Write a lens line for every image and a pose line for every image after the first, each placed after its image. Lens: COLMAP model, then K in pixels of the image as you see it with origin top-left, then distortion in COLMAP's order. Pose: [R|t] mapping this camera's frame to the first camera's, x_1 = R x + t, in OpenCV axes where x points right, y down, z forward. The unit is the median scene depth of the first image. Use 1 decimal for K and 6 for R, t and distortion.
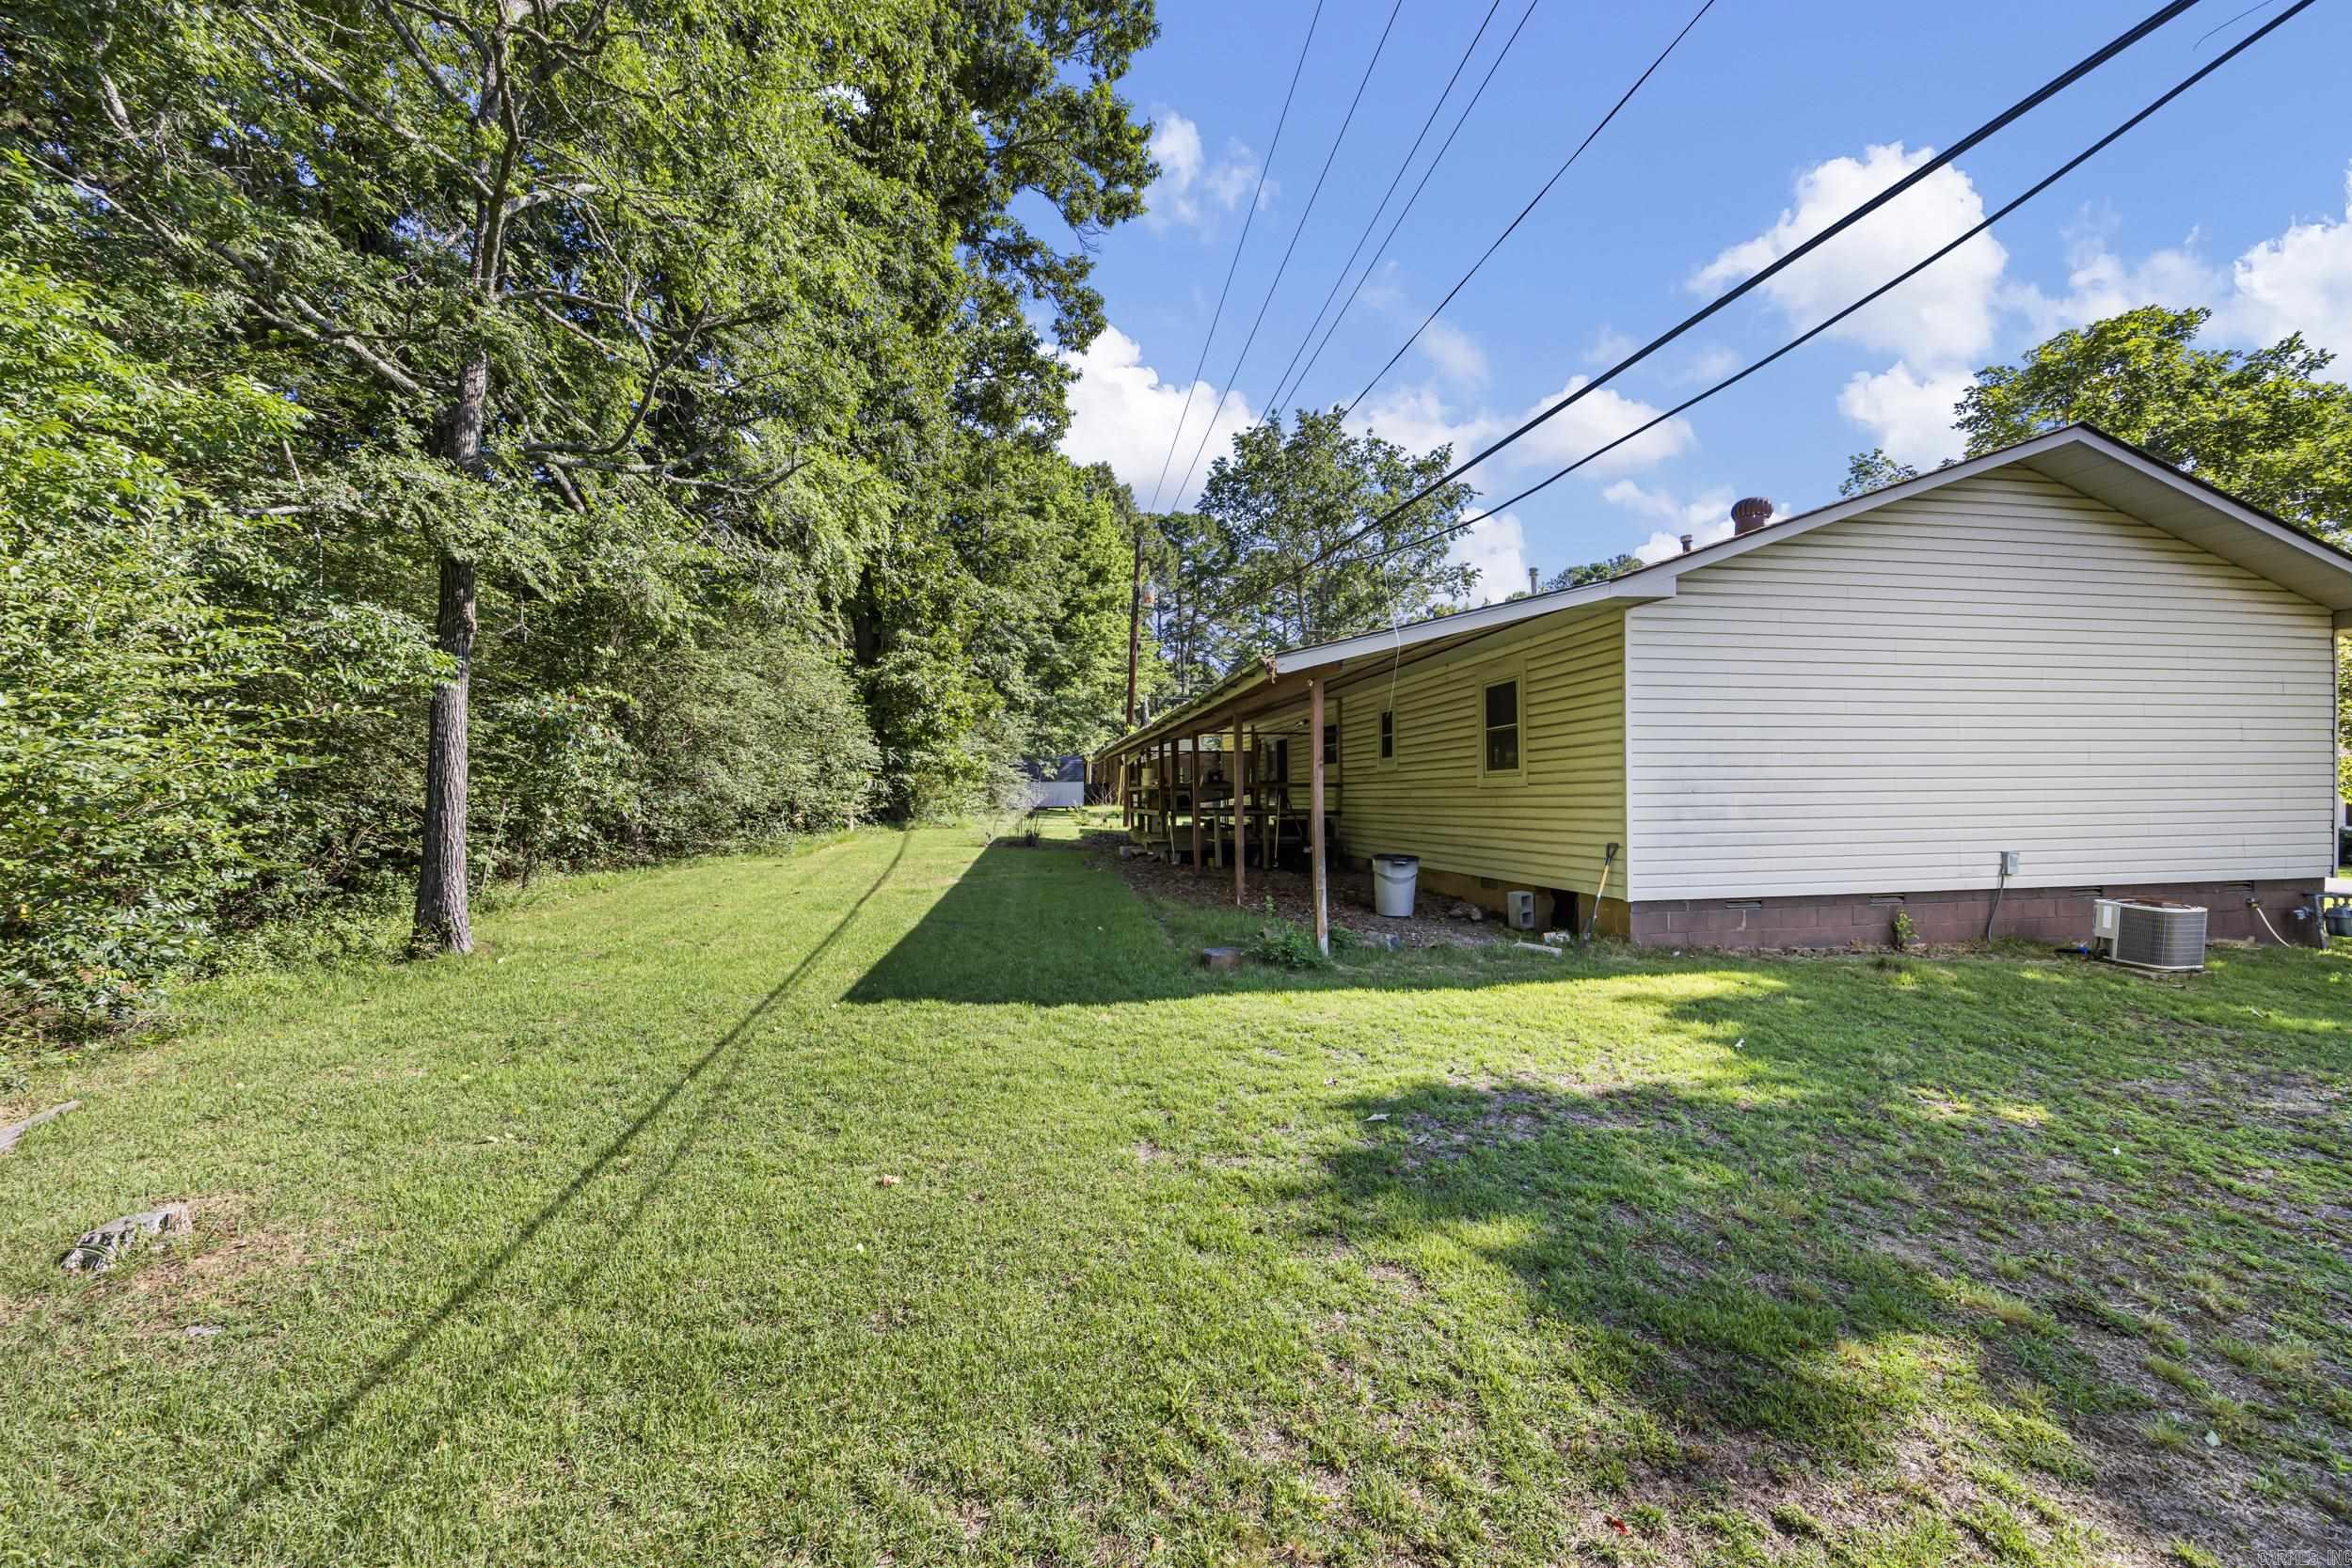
lens RADIAL K [[889.8, 0, 1188.1], [0, 889.8, 797.4], [0, 0, 1]] dist [-0.022373, 0.000160]
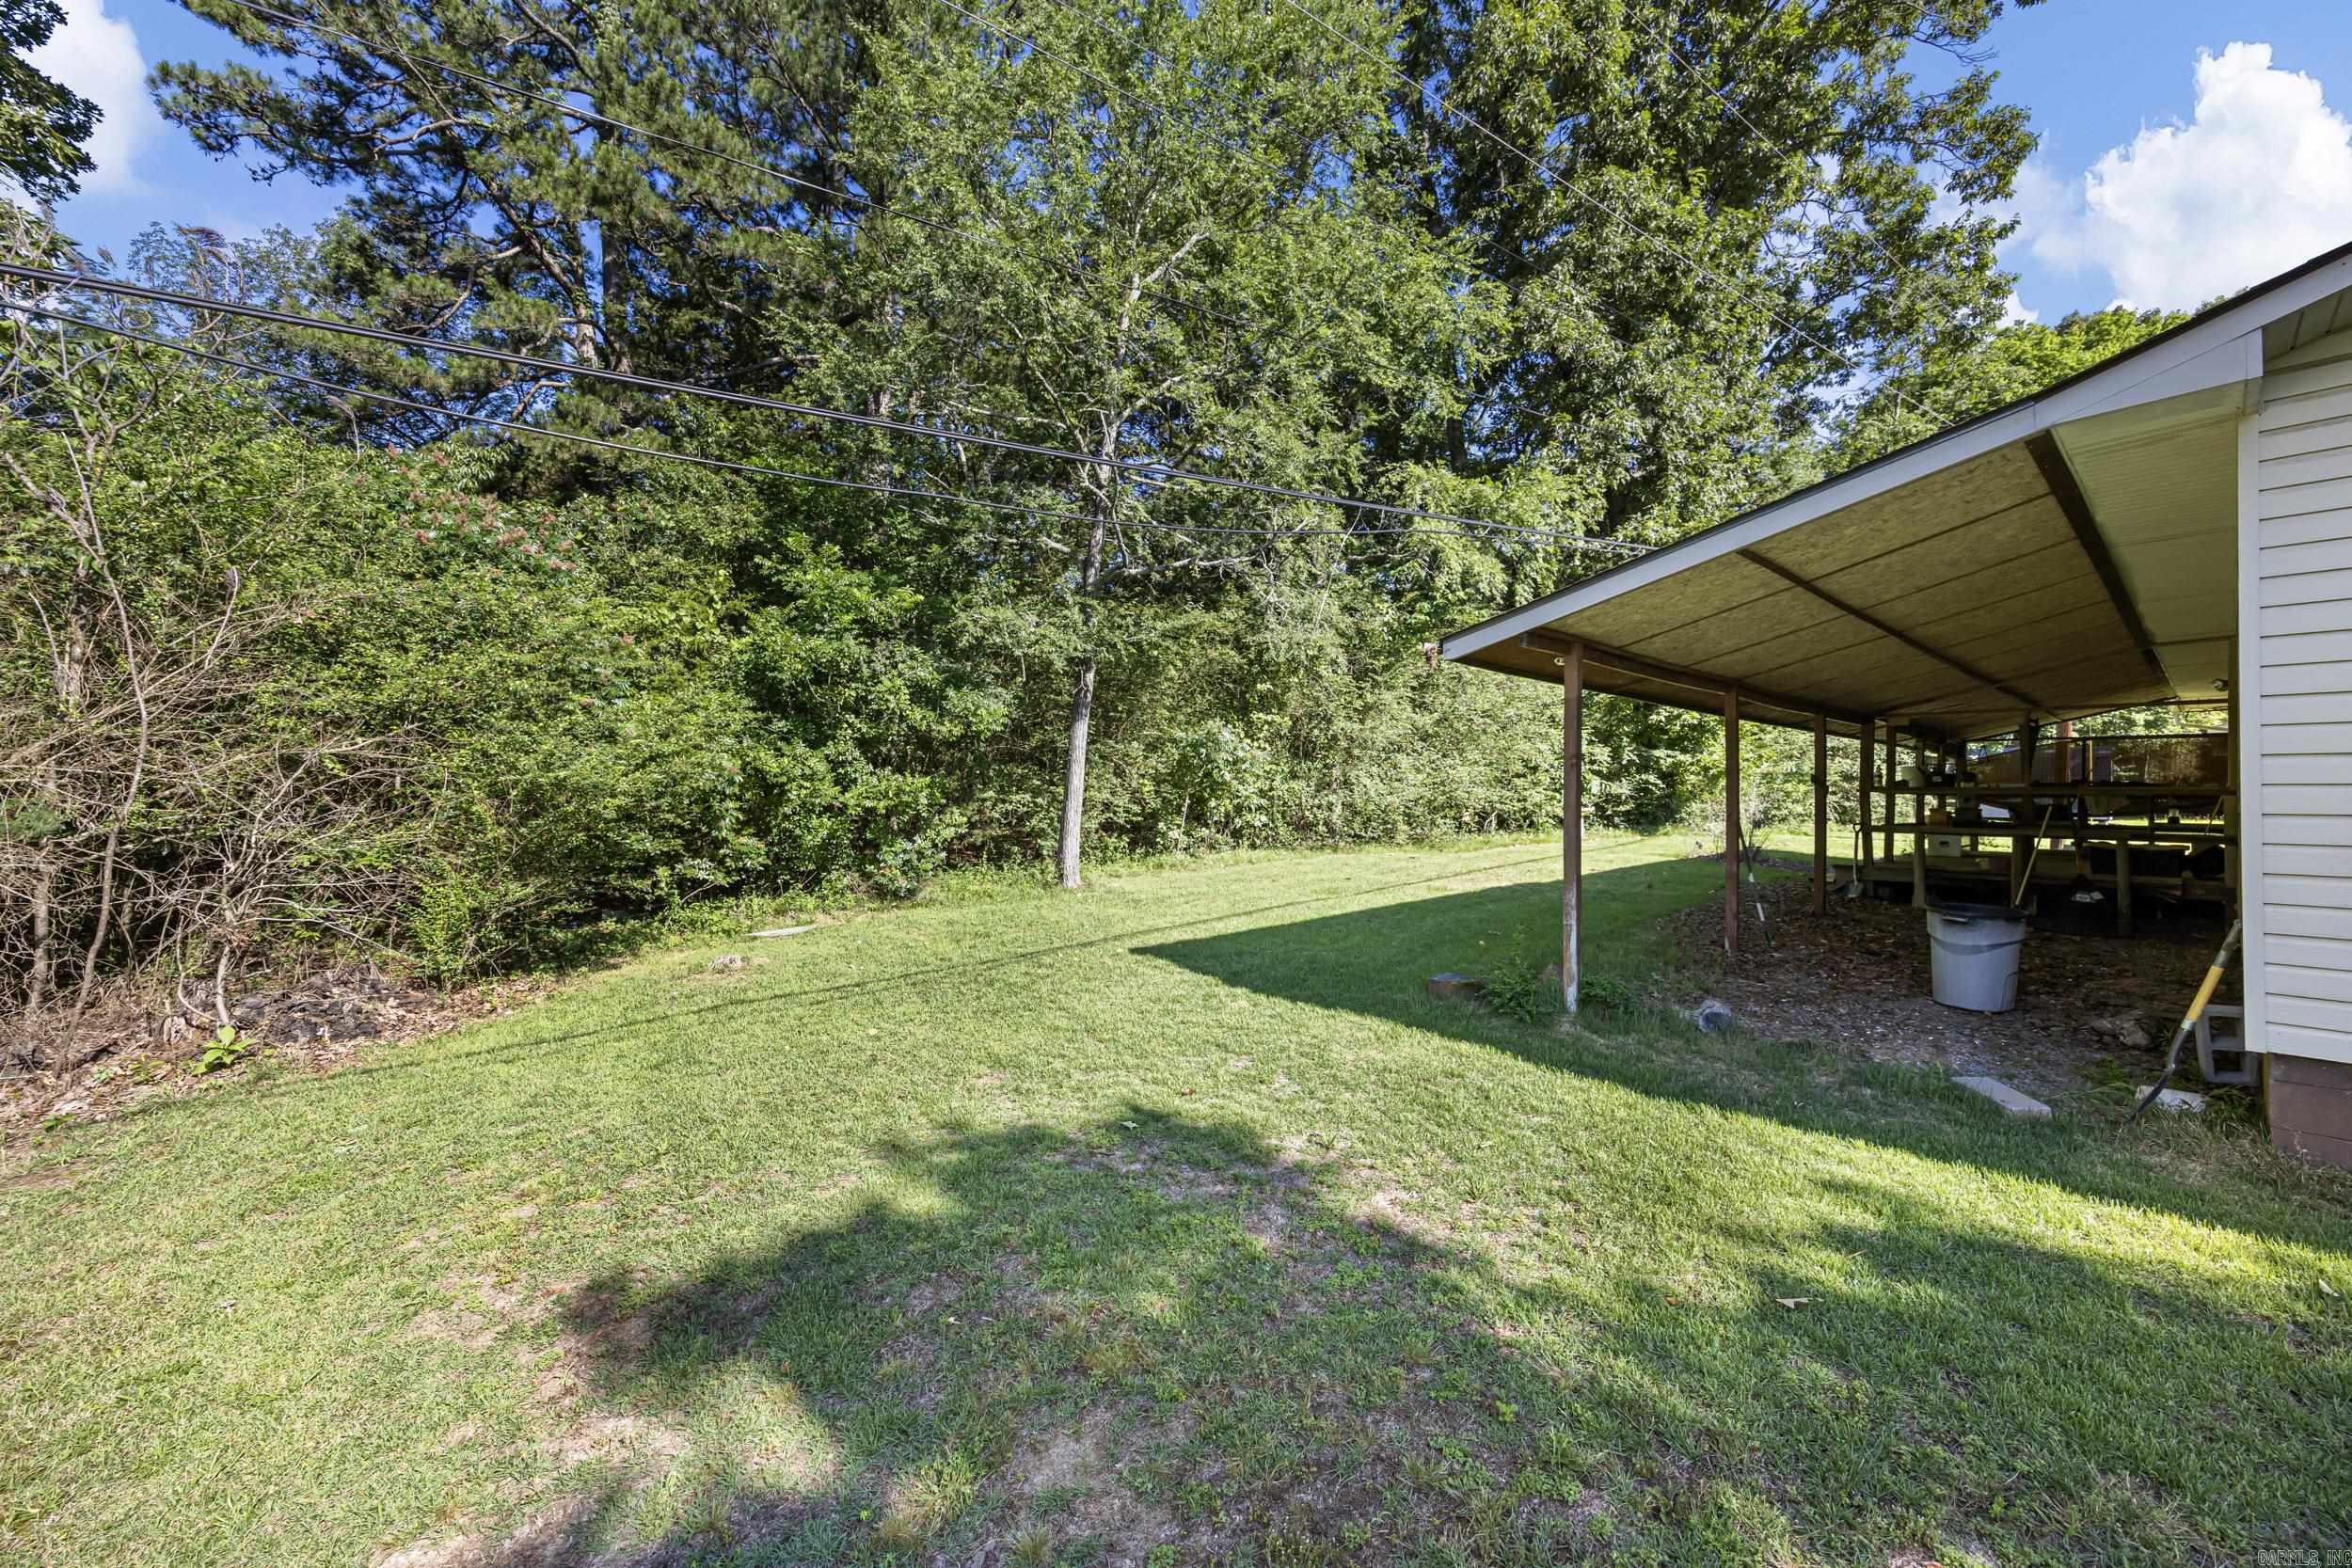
lens RADIAL K [[889.8, 0, 1184.6], [0, 889.8, 775.4], [0, 0, 1]] dist [-0.022373, 0.000160]
pose [[0.522343, 0.001066, -0.852735, 0.837165], [-0.021761, 0.999690, -0.012080, -0.014953], [0.852458, 0.024866, 0.522205, 0.402058]]
